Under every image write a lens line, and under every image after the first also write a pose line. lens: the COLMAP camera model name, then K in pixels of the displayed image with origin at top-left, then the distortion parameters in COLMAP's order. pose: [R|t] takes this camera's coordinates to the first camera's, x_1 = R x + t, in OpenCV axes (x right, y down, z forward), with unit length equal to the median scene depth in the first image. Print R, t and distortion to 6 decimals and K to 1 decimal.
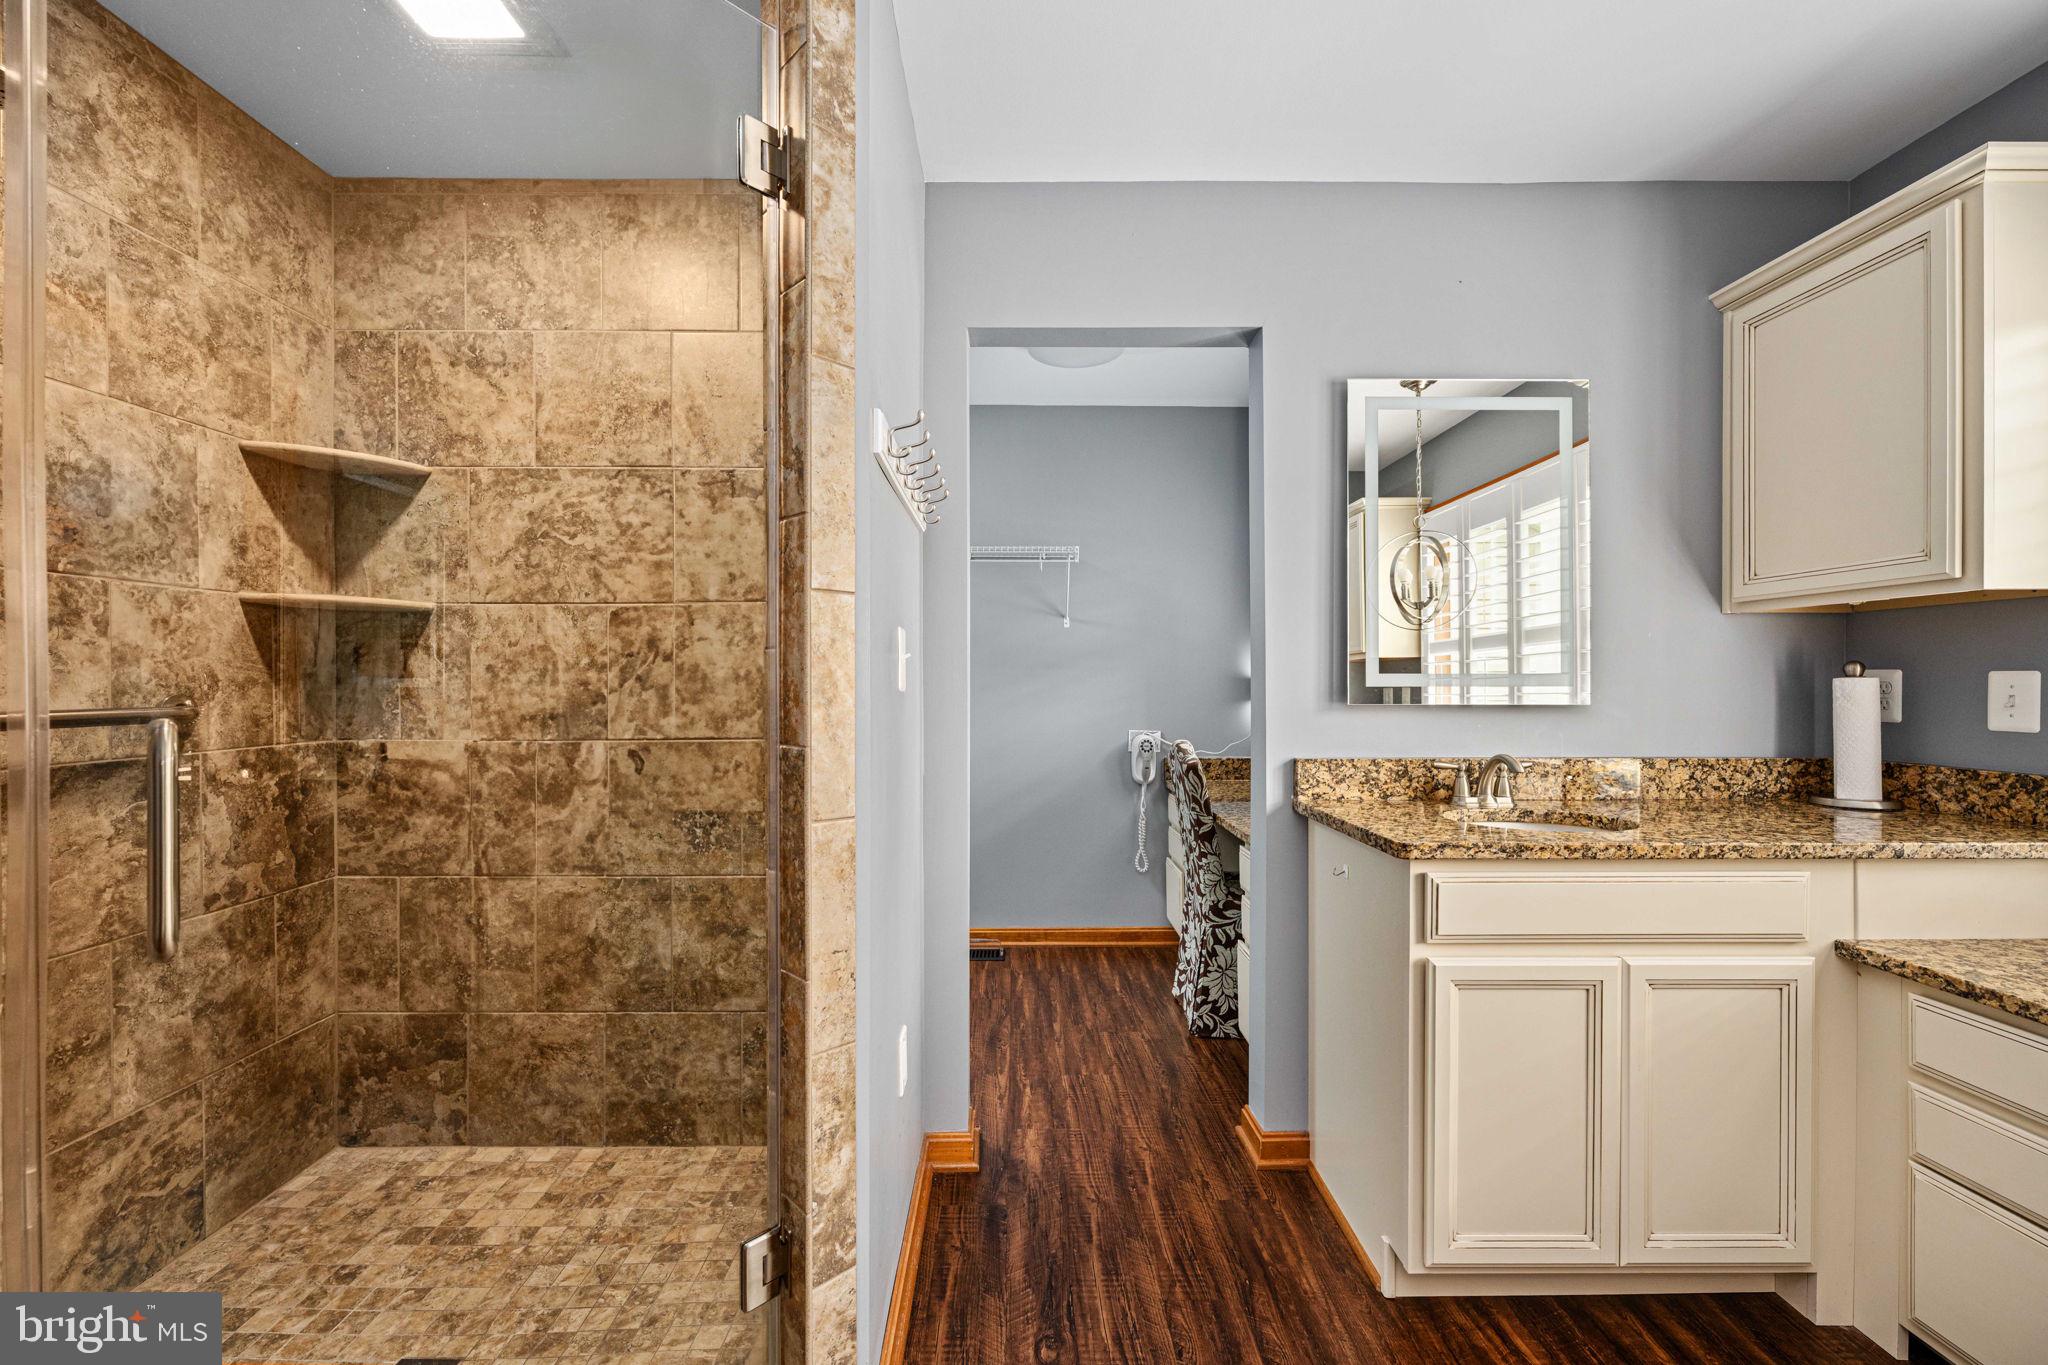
lens RADIAL K [[830.3, 0, 1019.7], [0, 830.3, 692.8], [0, 0, 1]] dist [0.000337, 0.000173]
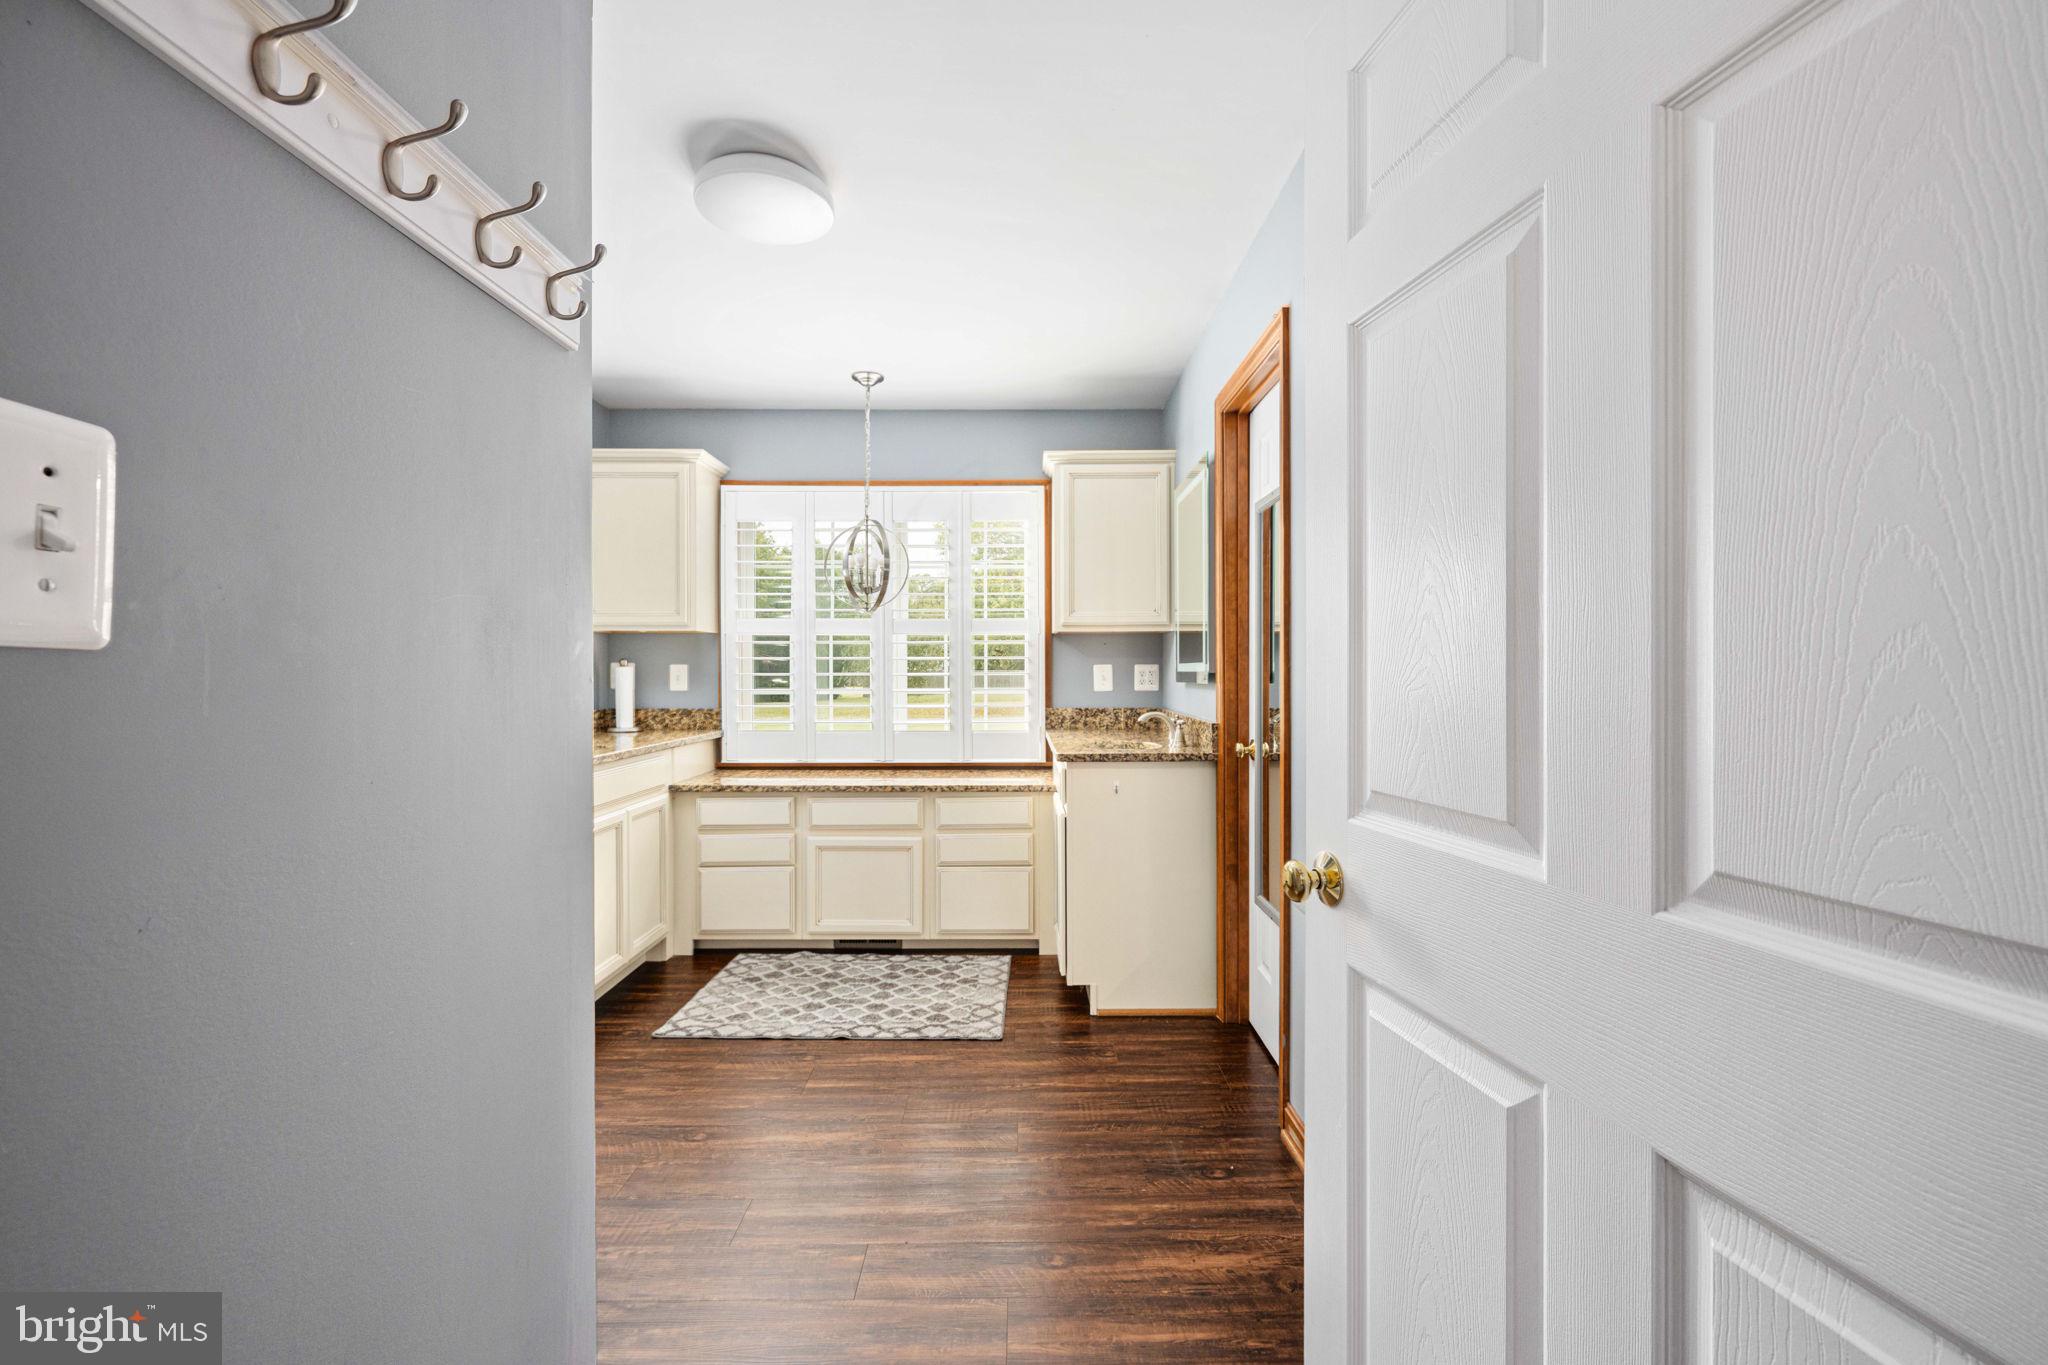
lens RADIAL K [[830.3, 0, 1028.2], [0, 830.3, 675.4], [0, 0, 1]] dist [0.000337, 0.000173]
pose [[-0.018793, -0.001168, 0.999823, -1.174927], [0.006410, 0.999979, 0.001288, 0.007688], [-0.999803, 0.006433, -0.018785, 0.076223]]
